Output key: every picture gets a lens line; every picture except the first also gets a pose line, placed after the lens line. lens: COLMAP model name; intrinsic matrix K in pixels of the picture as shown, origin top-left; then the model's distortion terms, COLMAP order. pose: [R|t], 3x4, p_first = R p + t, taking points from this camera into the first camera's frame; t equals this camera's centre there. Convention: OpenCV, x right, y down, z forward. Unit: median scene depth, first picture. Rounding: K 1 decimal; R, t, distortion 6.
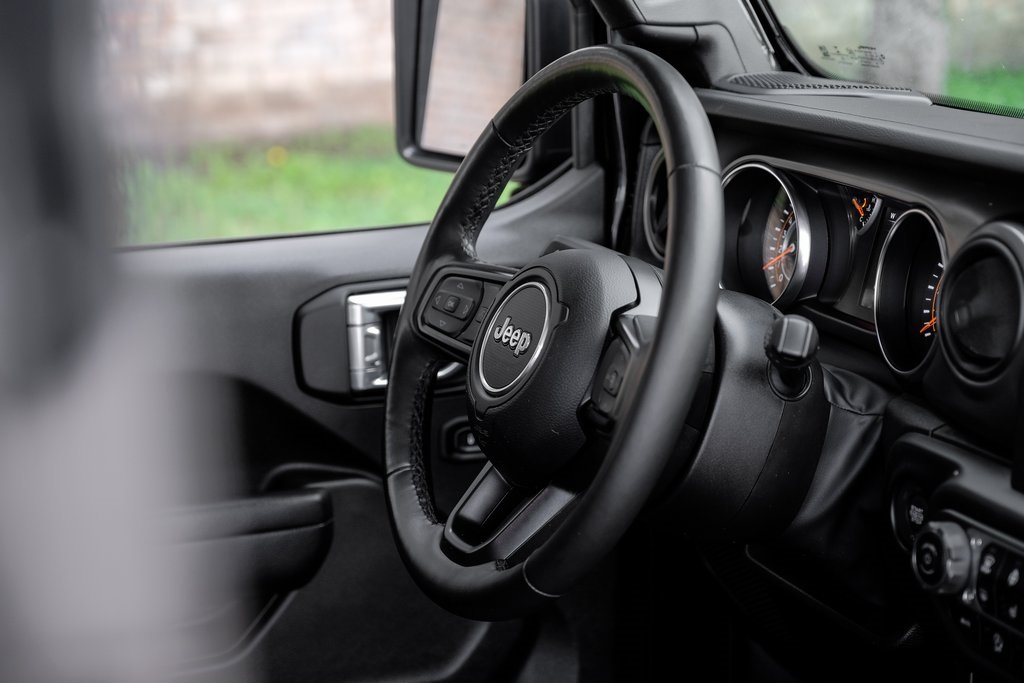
lens RADIAL K [[2239.7, 0, 505.9], [0, 2239.7, 343.8], [0, 0, 1]] dist [0.080603, 0.000000]
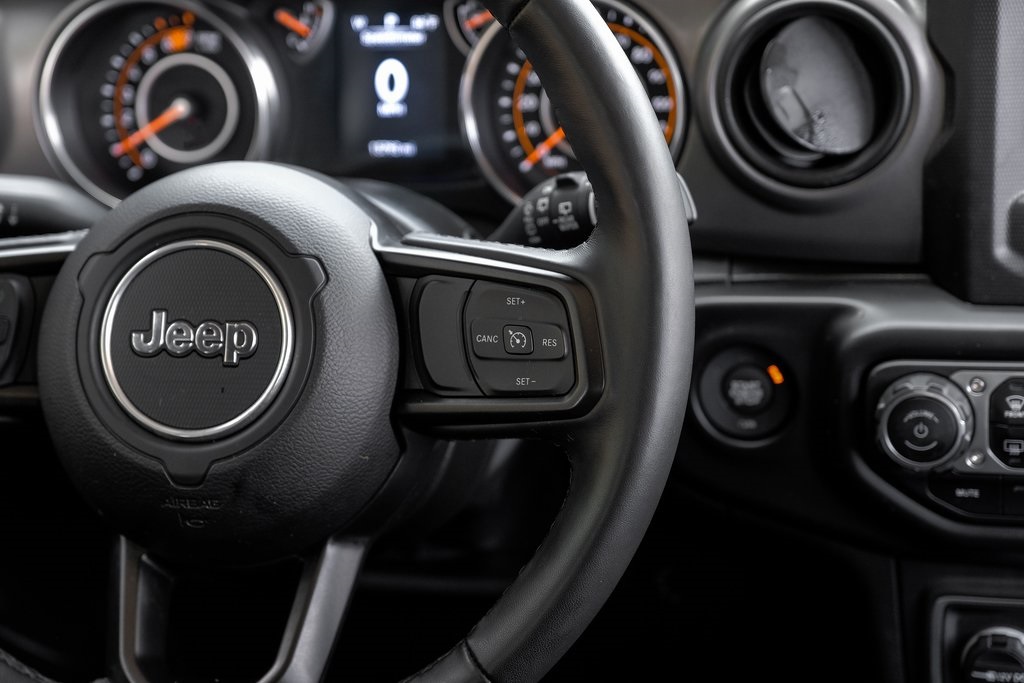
lens RADIAL K [[2482.7, 0, 457.9], [0, 2482.7, 373.1], [0, 0, 1]] dist [0.046788, 0.000000]
pose [[0.611066, -0.312409, 0.727323, -0.423960], [0.242752, 0.948511, 0.203466, -0.107775], [-0.753438, 0.052228, 0.655441, 0.493484]]
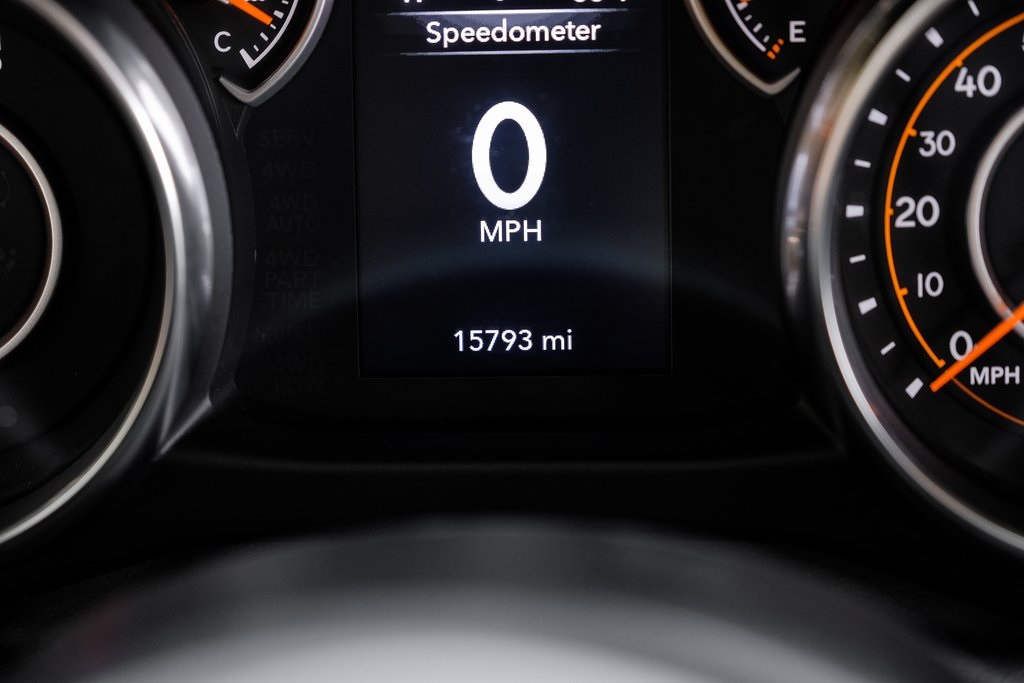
lens RADIAL K [[2482.7, 0, 478.6], [0, 2482.7, 307.1], [0, 0, 1]] dist [0.046788, 0.000000]
pose [[0.423678, -0.332783, 0.842468, -0.071540], [0.227522, 0.939348, 0.256631, -0.097076], [-0.876773, 0.082952, 0.473696, 0.901454]]
